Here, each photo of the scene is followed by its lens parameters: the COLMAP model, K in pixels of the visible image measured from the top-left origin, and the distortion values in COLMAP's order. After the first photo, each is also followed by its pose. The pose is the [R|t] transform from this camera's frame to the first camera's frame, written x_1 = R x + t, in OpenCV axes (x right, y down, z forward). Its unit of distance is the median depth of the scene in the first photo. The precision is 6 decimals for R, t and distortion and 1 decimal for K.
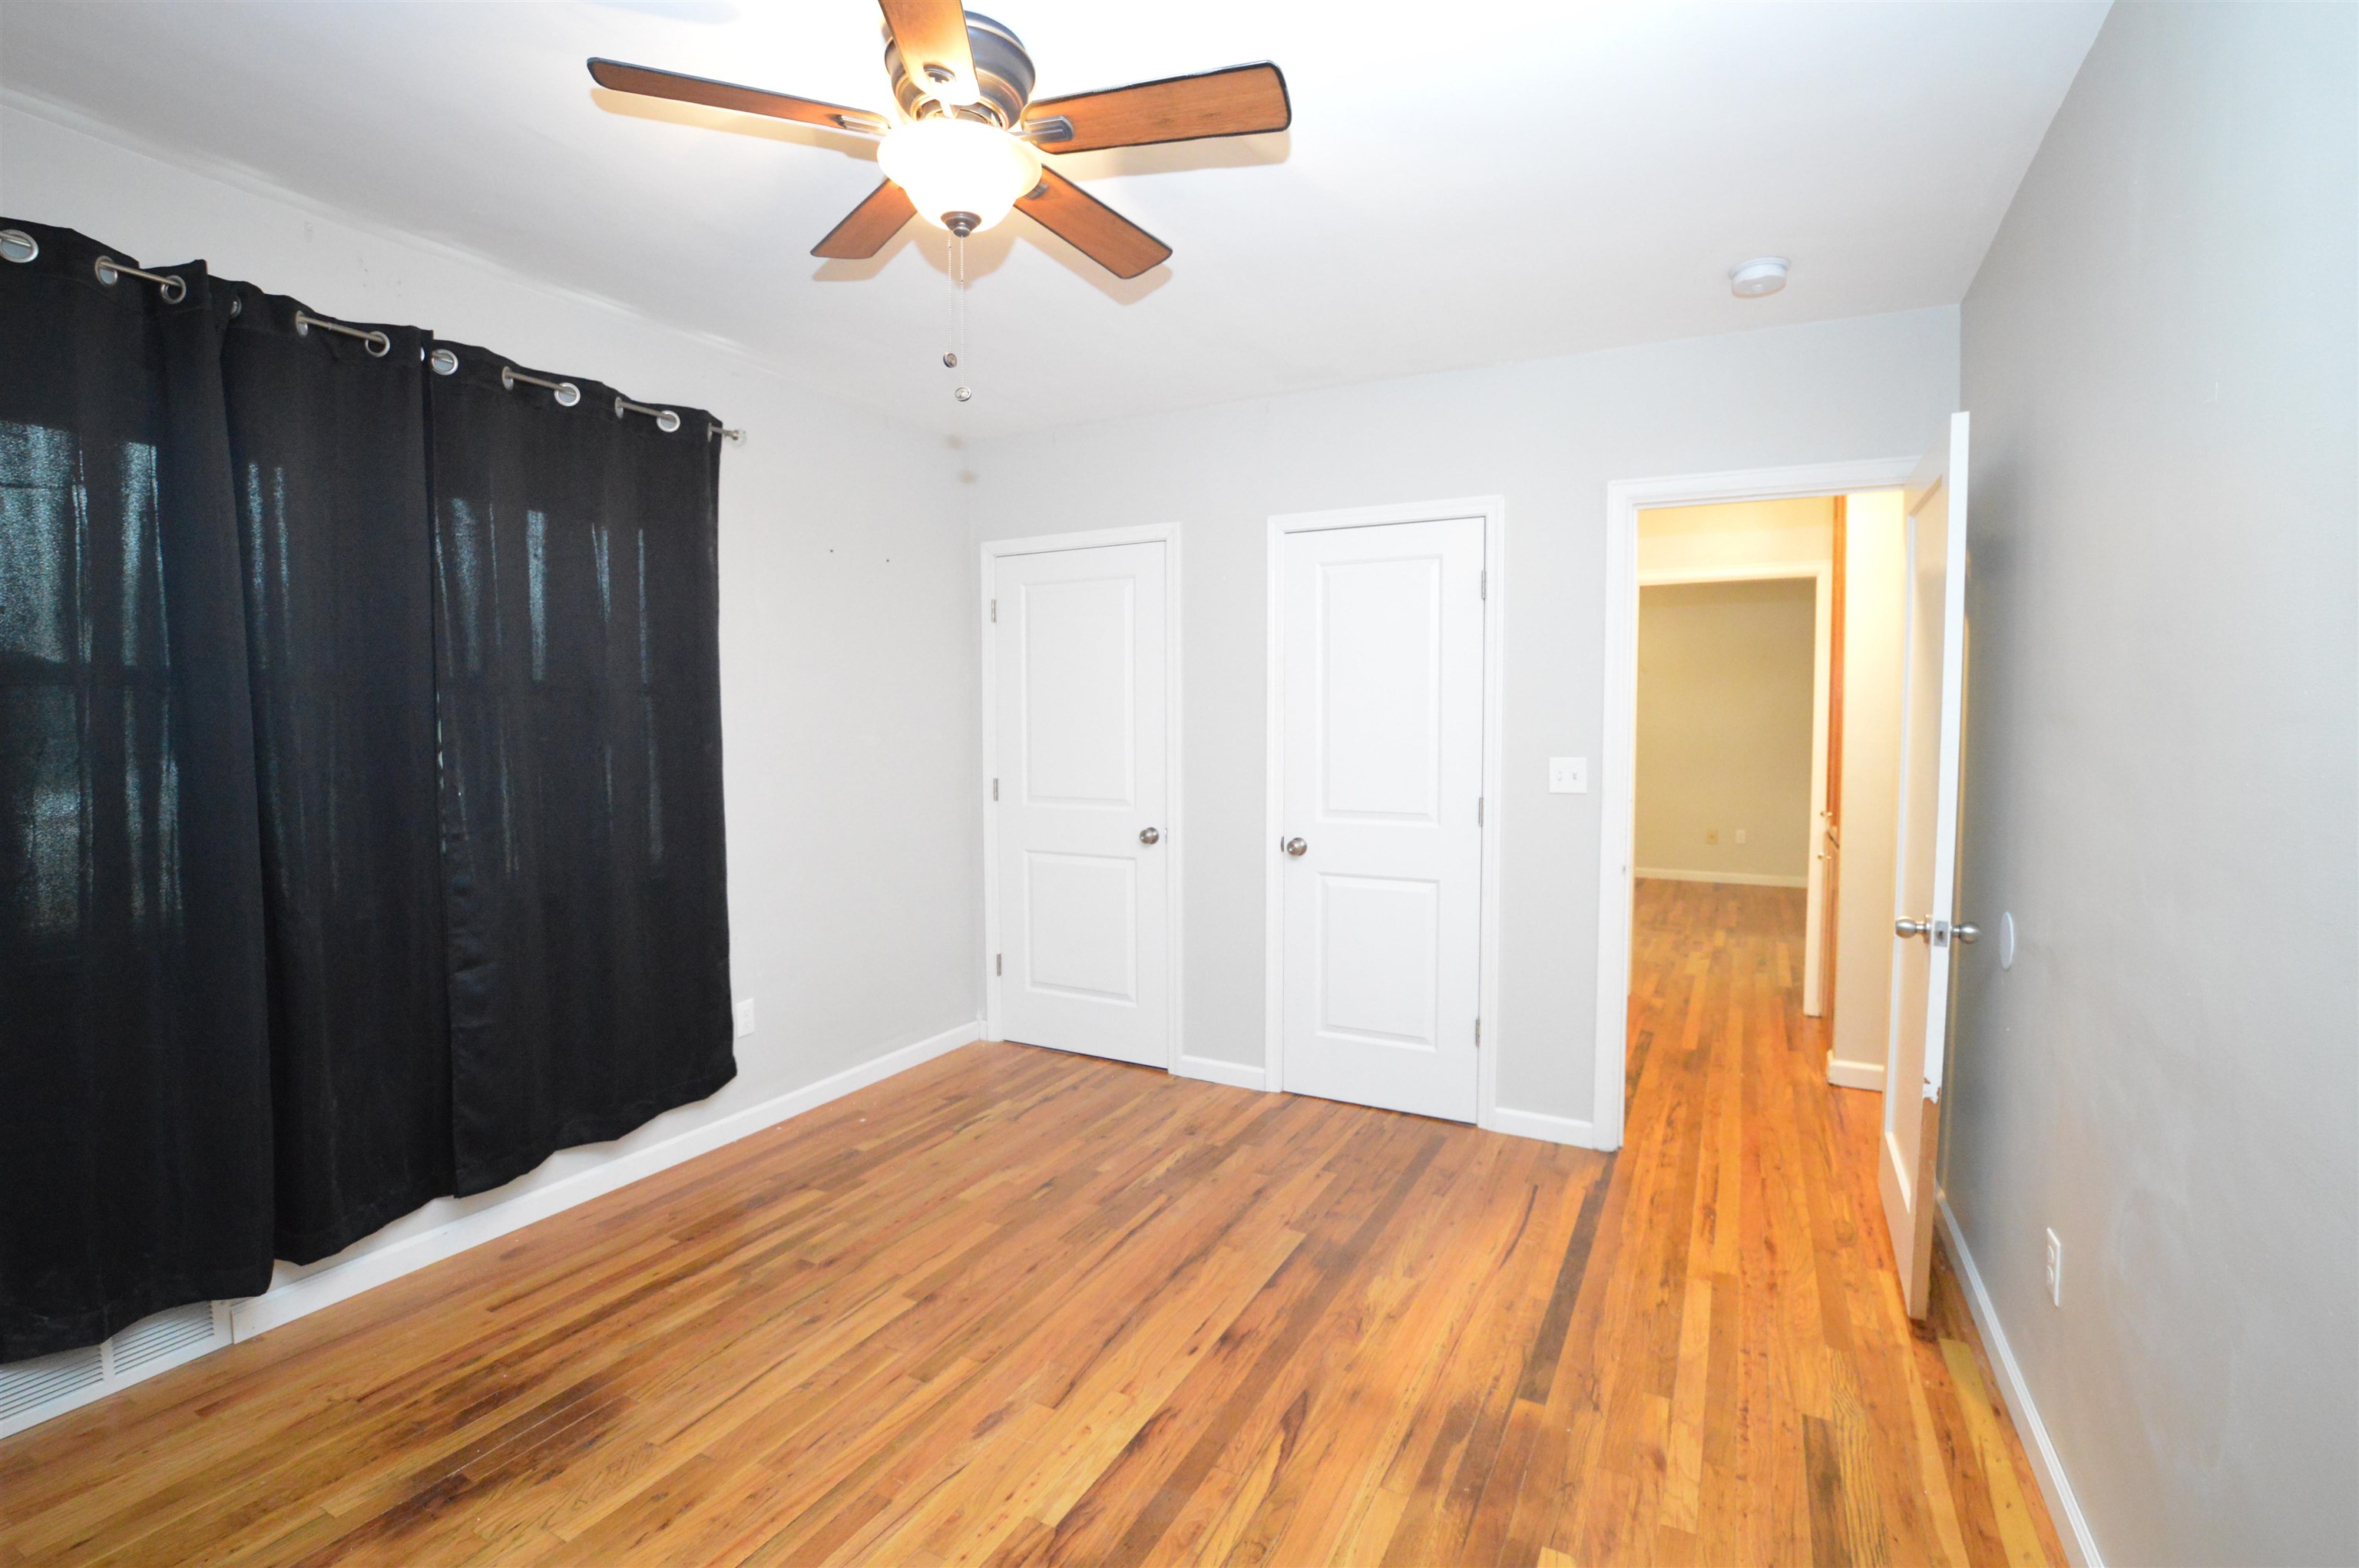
lens RADIAL K [[1063.7, 0, 1194.2], [0, 1063.7, 768.1], [0, 0, 1]] dist [-0.042595, 0.009744]
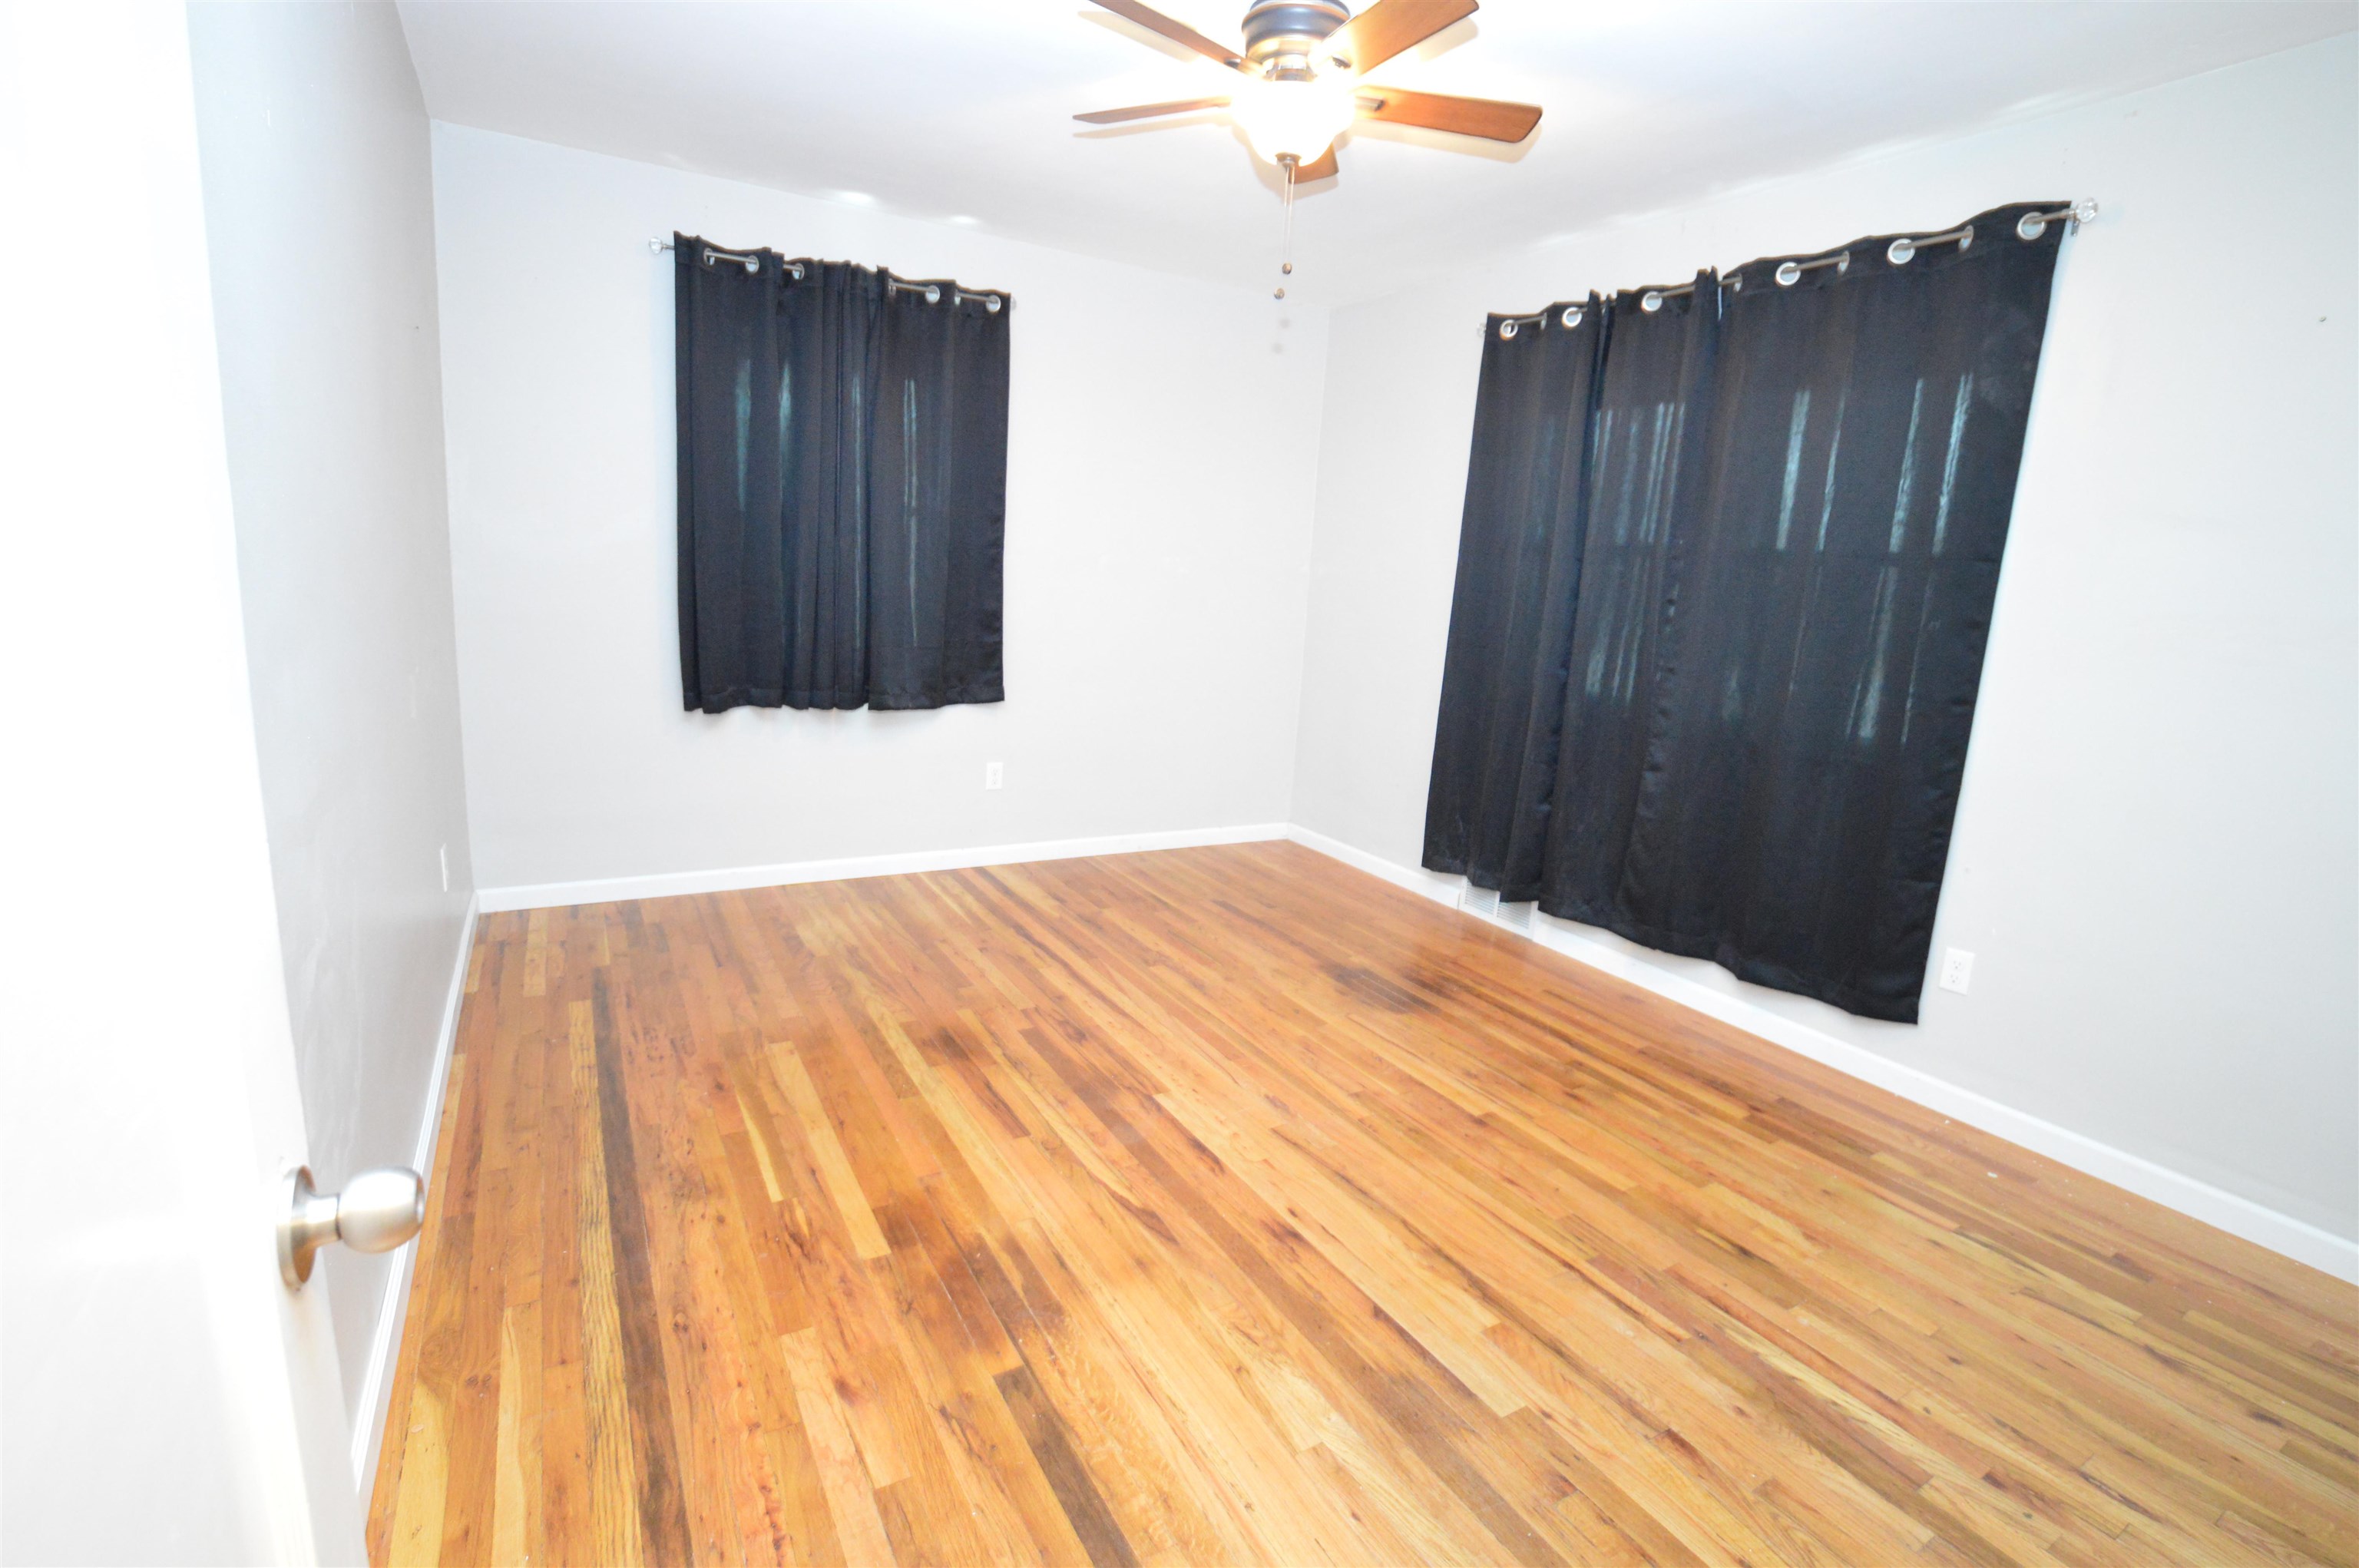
lens RADIAL K [[1063.7, 0, 1199.0], [0, 1063.7, 771.7], [0, 0, 1]] dist [-0.042595, 0.009744]
pose [[-0.523001, 0.127194, -0.842788, 0.802951], [-0.101028, 0.972581, 0.209476, -0.030600], [0.846324, 0.194702, -0.495810, 1.323556]]
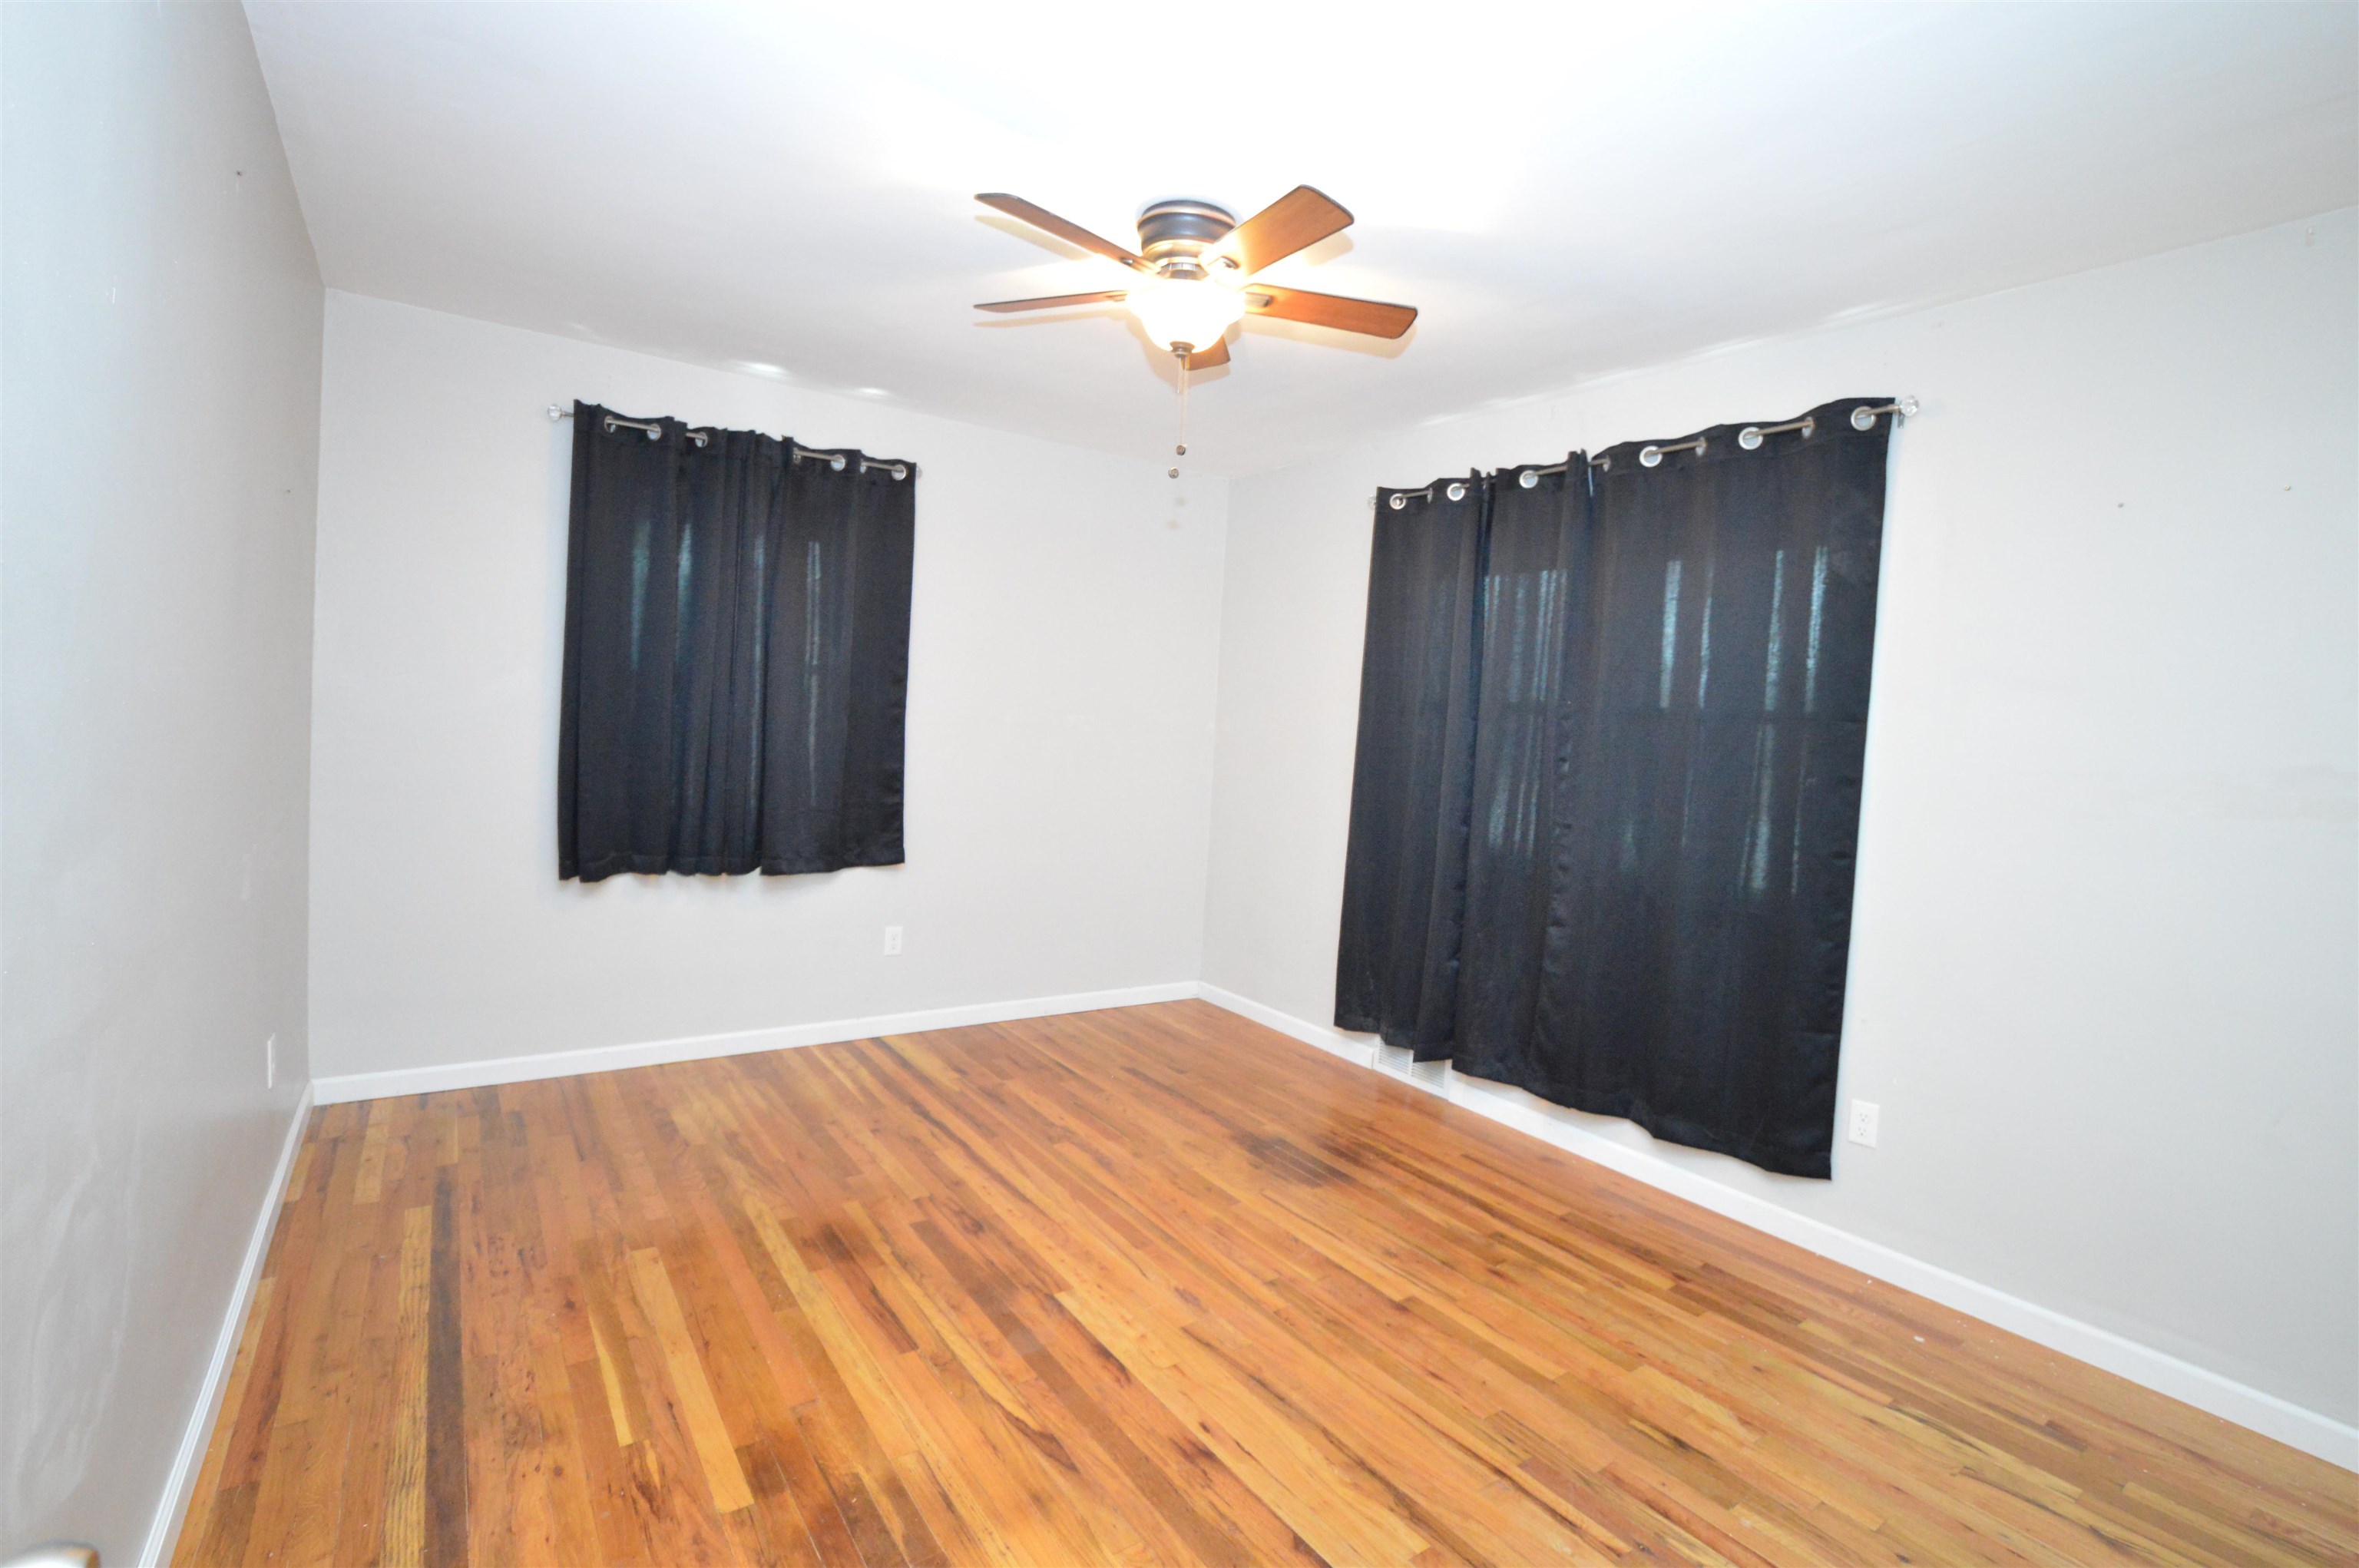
lens RADIAL K [[1063.7, 0, 1199.1], [0, 1063.7, 770.0], [0, 0, 1]] dist [-0.042595, 0.009744]
pose [[-0.451810, 0.014875, -0.891990, 0.778460], [-0.098313, 0.992941, 0.066356, -0.053378], [0.886681, 0.117675, -0.447158, 1.321905]]
